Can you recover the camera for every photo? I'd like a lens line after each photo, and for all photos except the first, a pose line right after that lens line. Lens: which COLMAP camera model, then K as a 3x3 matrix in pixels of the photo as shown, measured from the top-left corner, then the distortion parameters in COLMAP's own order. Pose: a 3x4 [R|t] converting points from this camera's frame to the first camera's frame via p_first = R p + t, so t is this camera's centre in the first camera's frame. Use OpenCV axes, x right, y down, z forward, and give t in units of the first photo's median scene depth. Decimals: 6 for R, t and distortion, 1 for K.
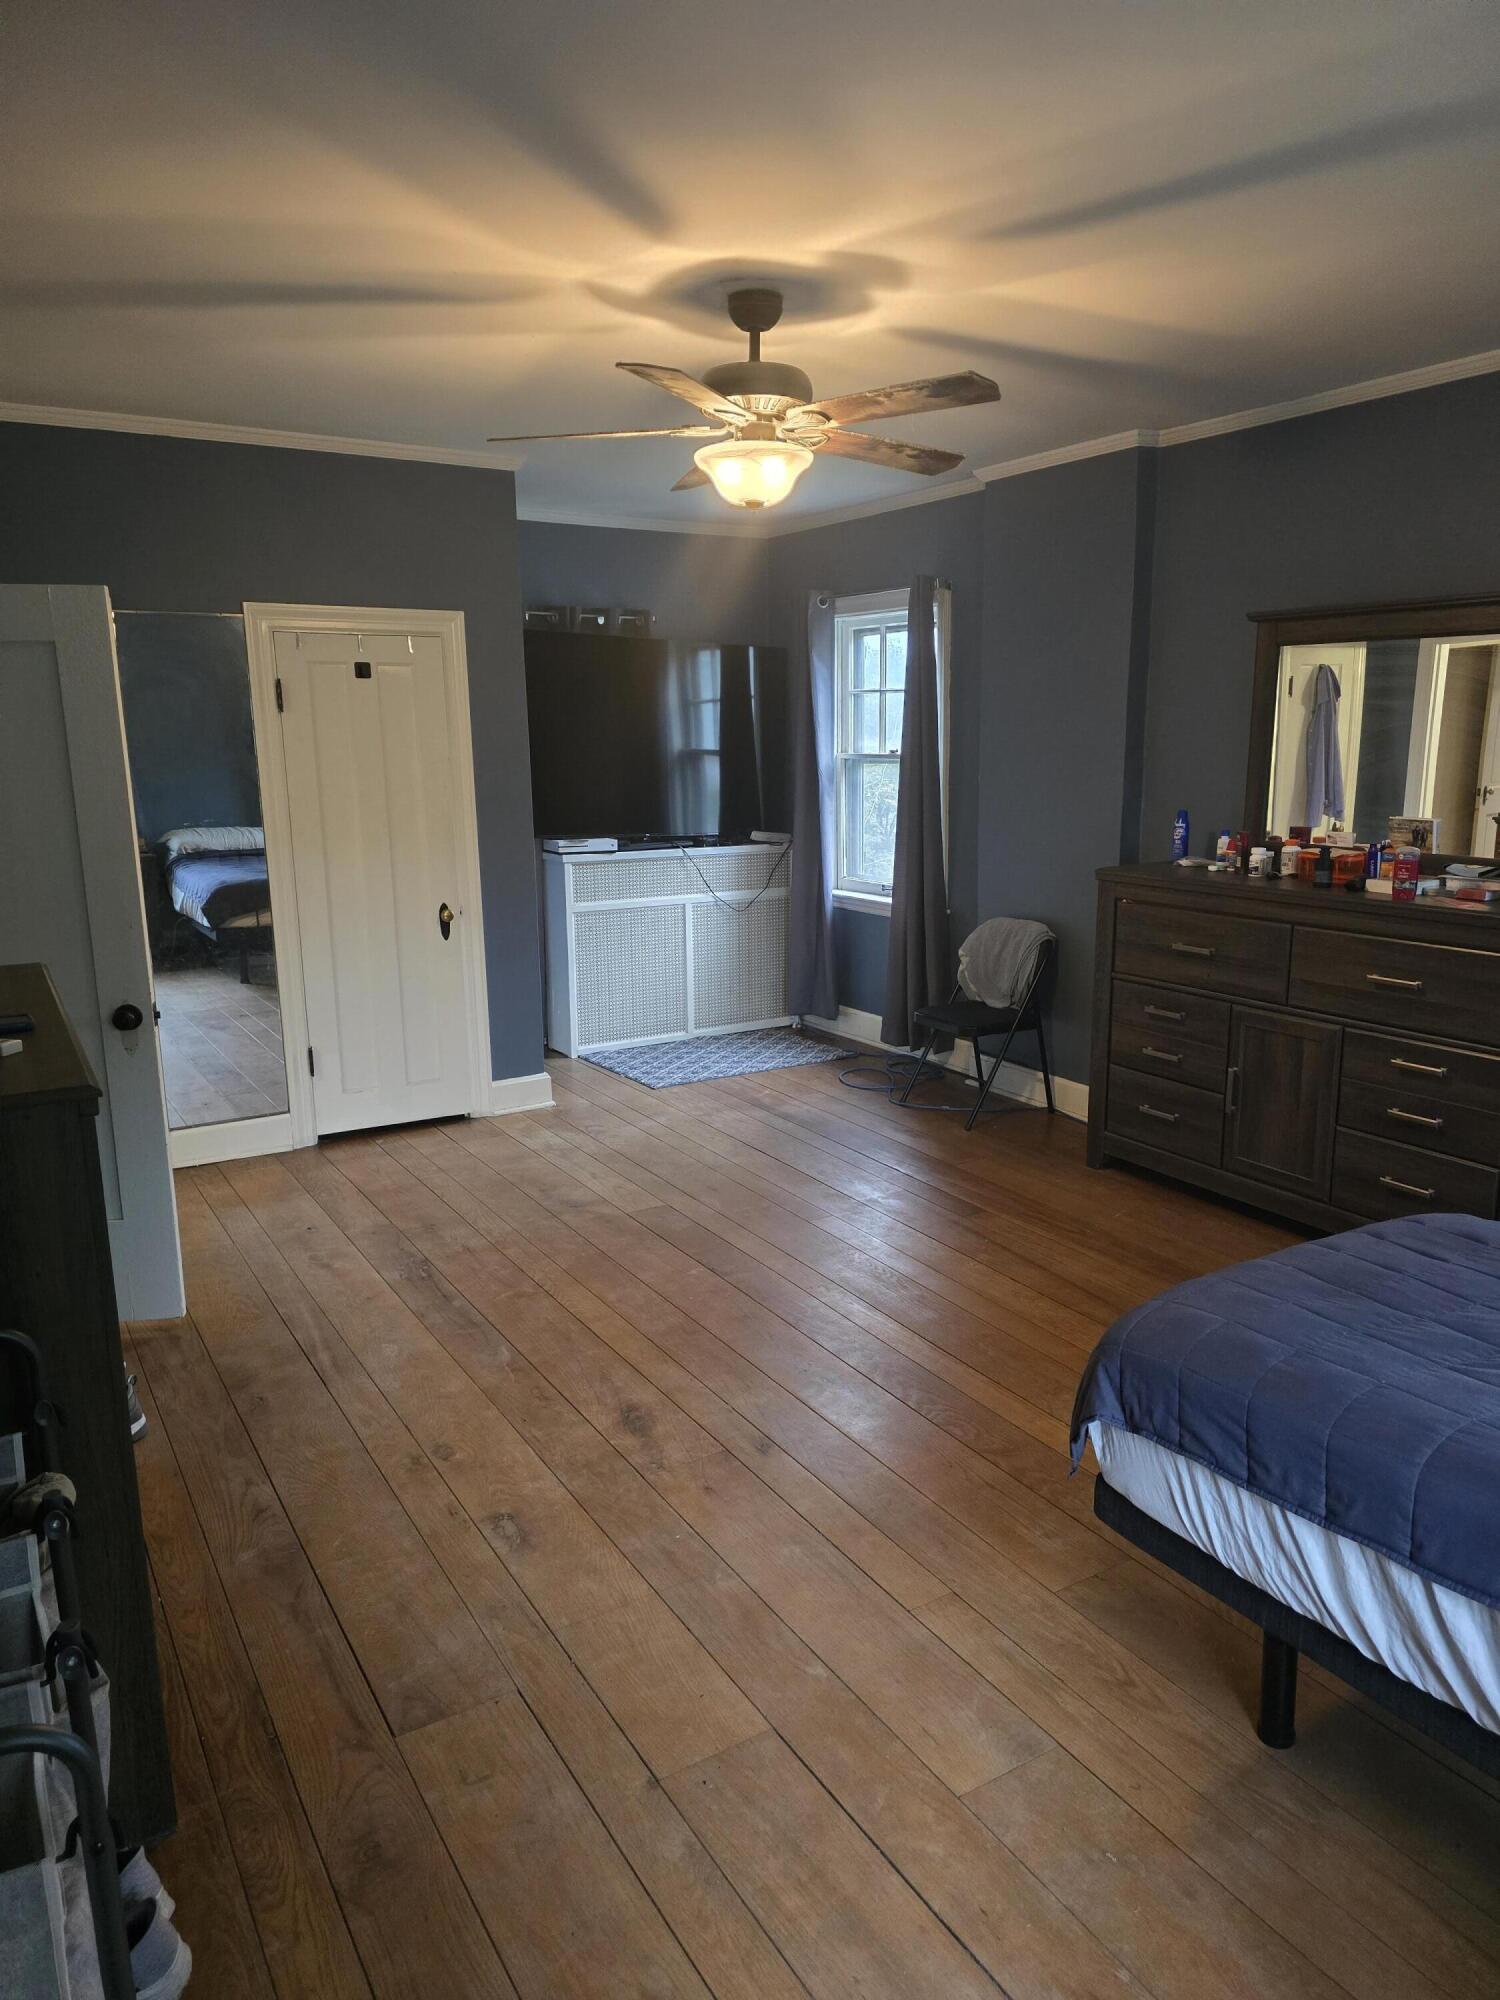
lens RADIAL K [[1345.8, 0, 755.1], [0, 1345.8, 1024.4], [0, 0, 1]] dist [0.054135, -0.062581]
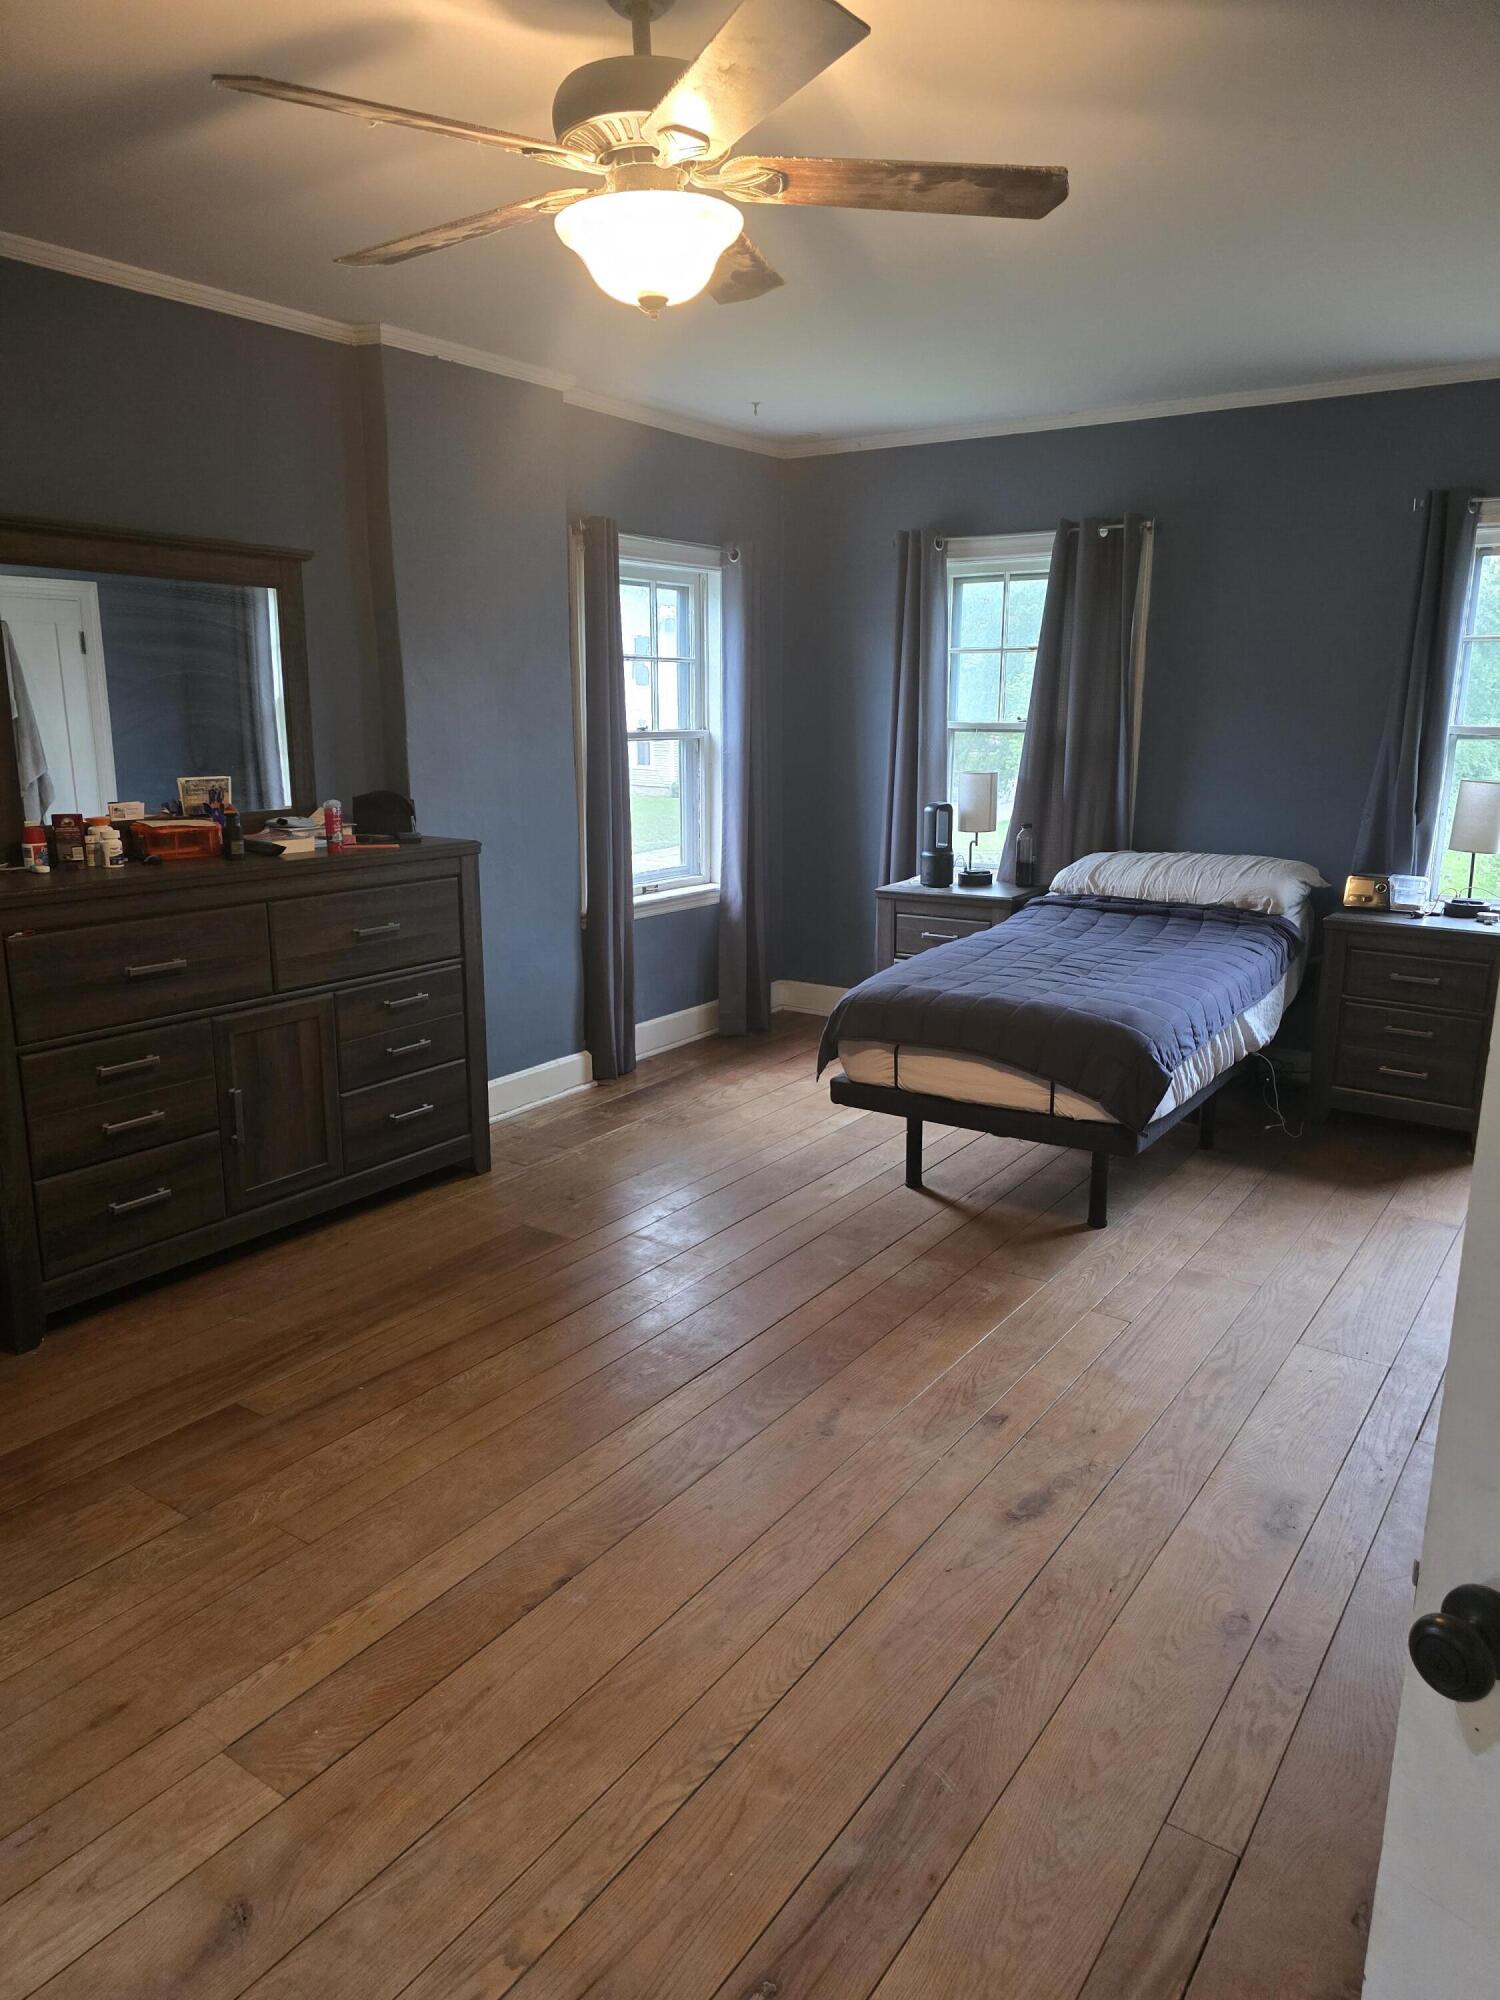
lens RADIAL K [[1372.2, 0, 747.3], [0, 1372.2, 1023.7], [0, 0, 1]] dist [0.082426, -0.073304]
pose [[-0.411627, -0.211751, 0.886411, -0.649655], [0.193657, 0.930097, 0.312117, -0.260639], [-0.890539, 0.300135, -0.341846, 1.235009]]
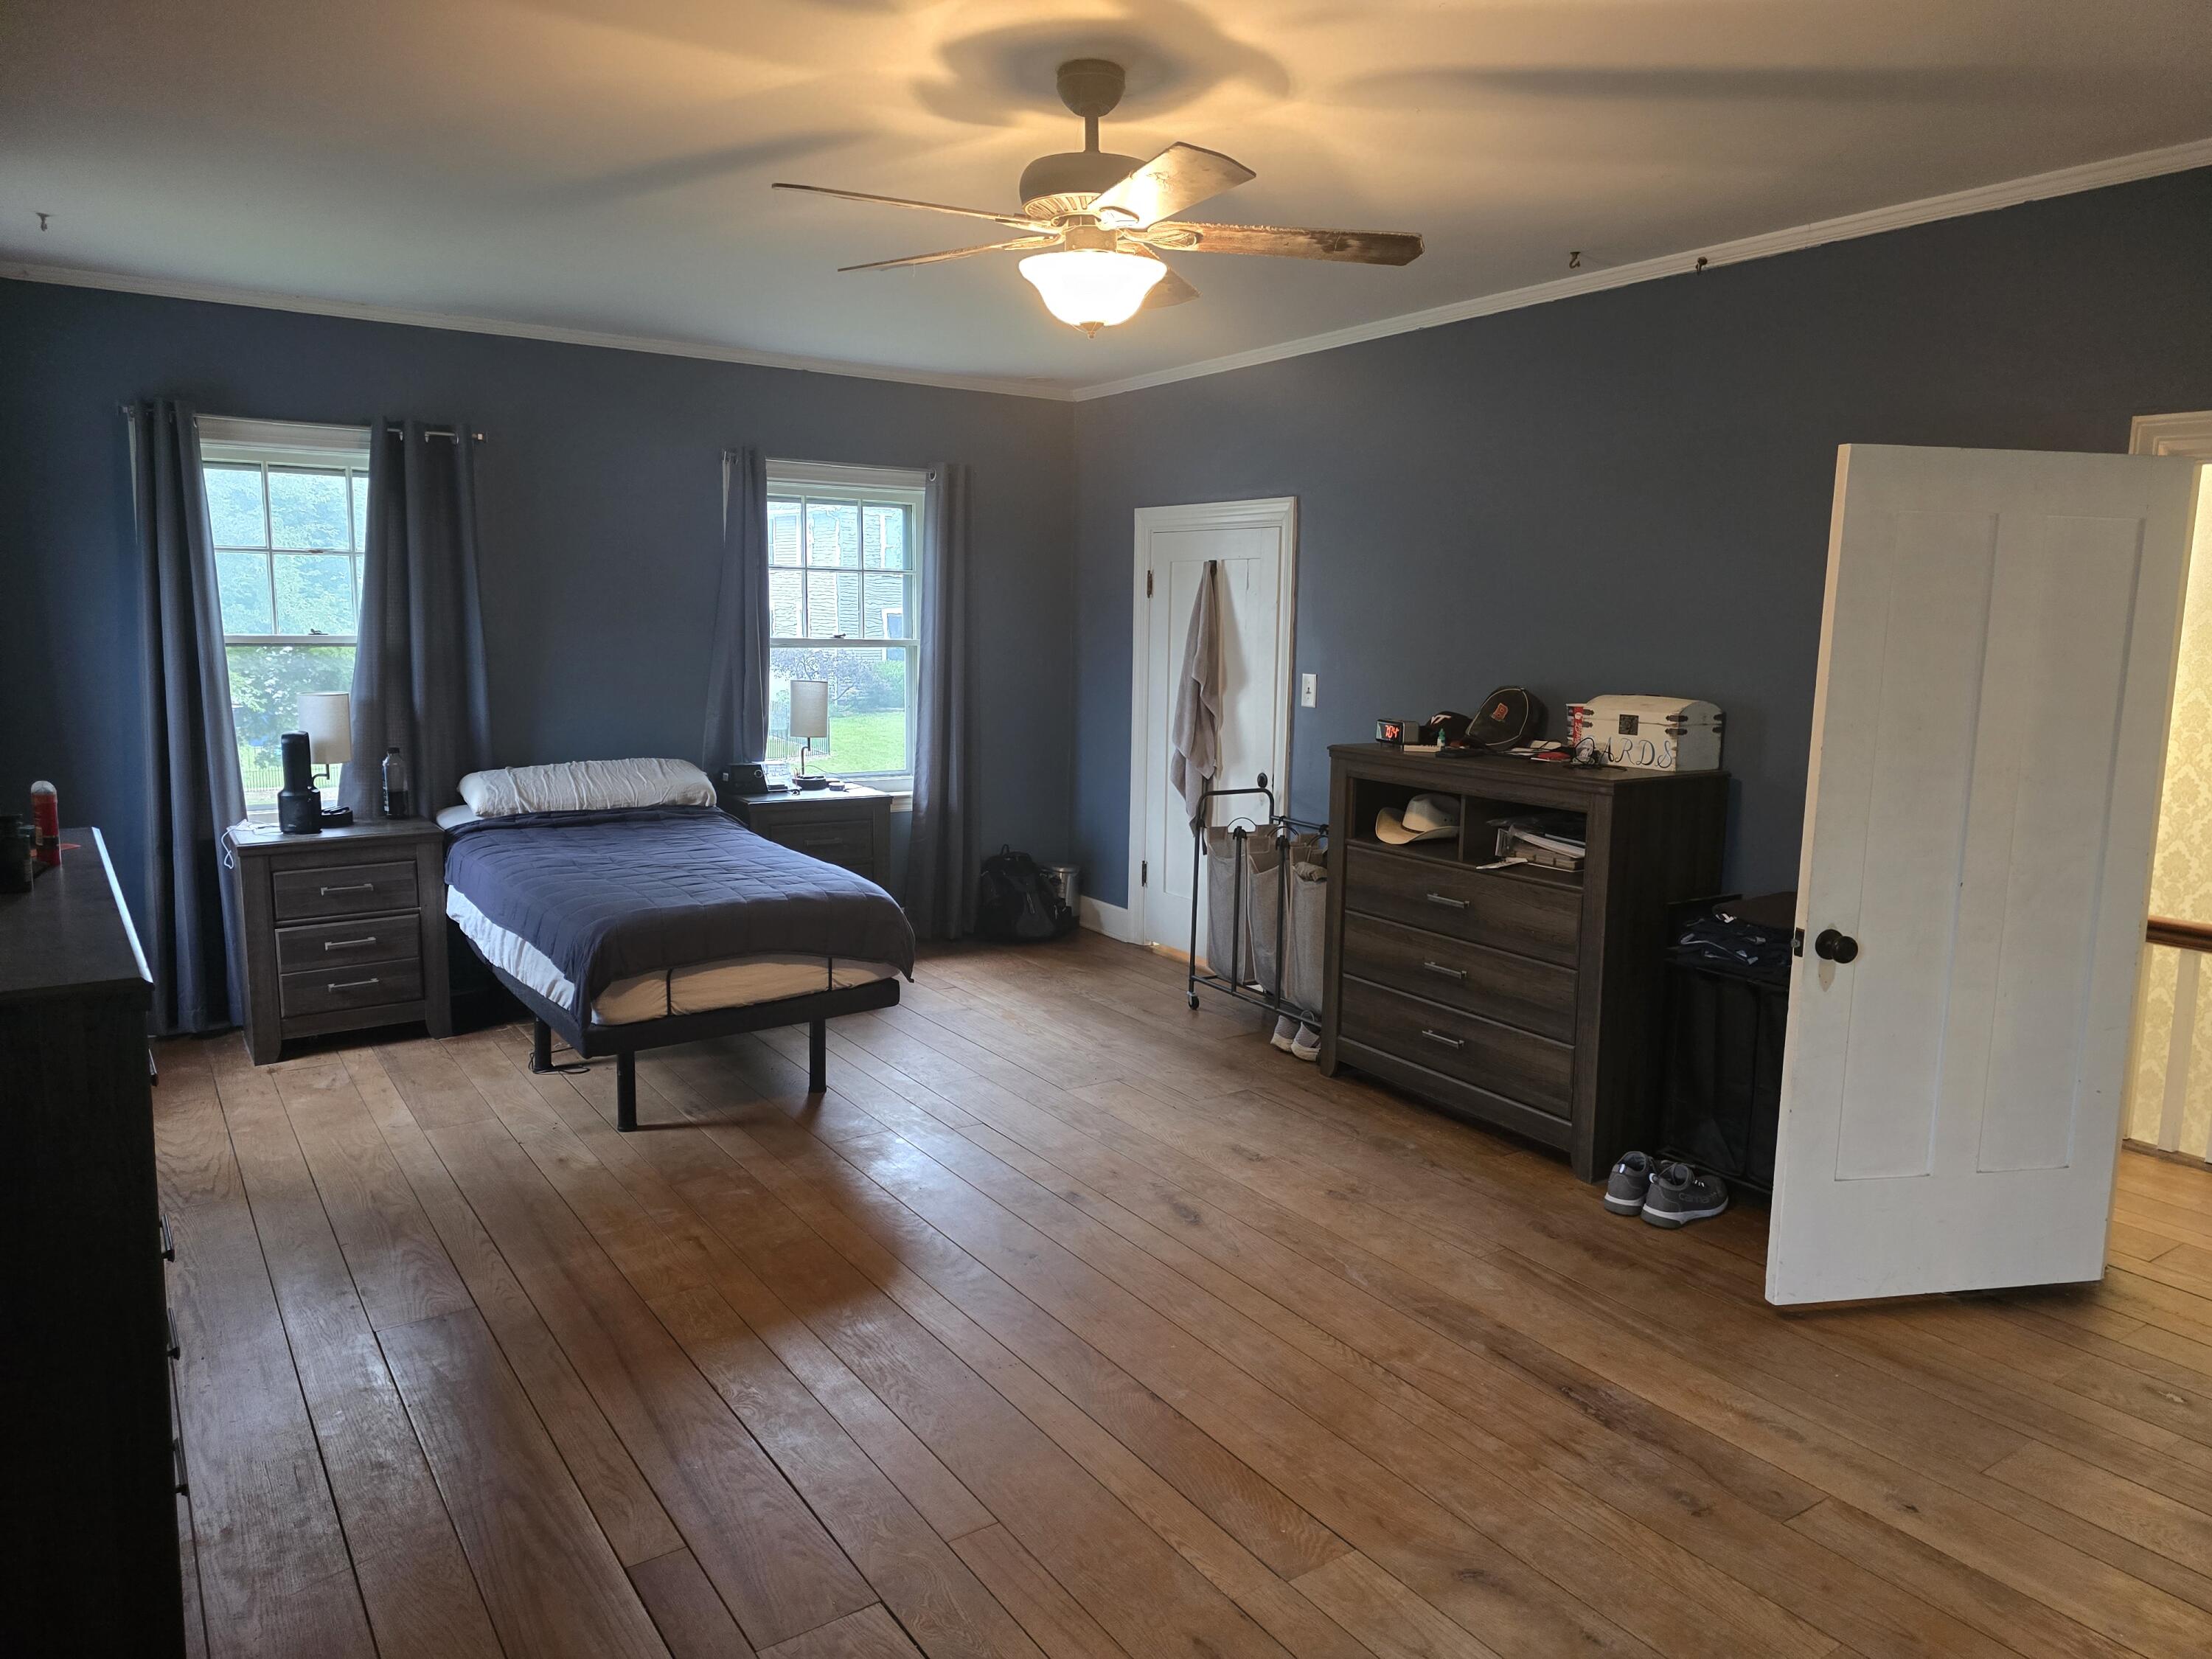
lens RADIAL K [[1488.4, 0, 1187.0], [0, 1488.4, 815.9], [0, 0, 1]] dist [0.054135, -0.062581]
pose [[-0.995372, 0.001384, -0.096091, 0.027442], [-0.031919, 0.938369, 0.344157, -0.402124], [0.090645, 0.345632, -0.933982, 1.855542]]
